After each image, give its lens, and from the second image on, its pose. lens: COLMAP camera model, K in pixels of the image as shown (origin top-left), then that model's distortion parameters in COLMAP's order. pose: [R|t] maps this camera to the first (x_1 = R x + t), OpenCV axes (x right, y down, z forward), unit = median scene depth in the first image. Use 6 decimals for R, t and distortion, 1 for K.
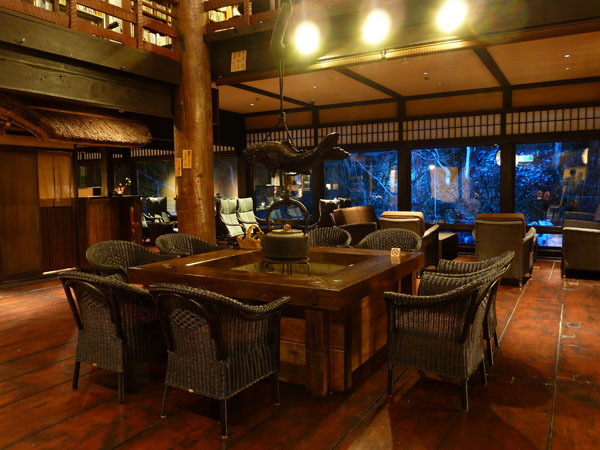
lens RADIAL K [[475.0, 0, 300.0], [0, 475.0, 224.1], [0, 0, 1]] dist [-0.003468, -0.000498]
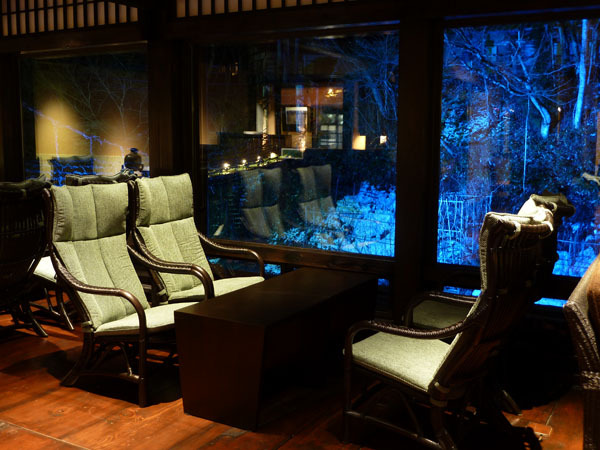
lens RADIAL K [[648.7, 0, 300.3], [0, 648.7, 225.4], [0, 0, 1]] dist [0.012865, 0.000000]
pose [[0.999773, 0.019939, 0.007501, -0.032094], [-0.020354, 0.997979, 0.060195, -0.047379], [-0.006286, -0.060334, 0.998158, 0.559604]]
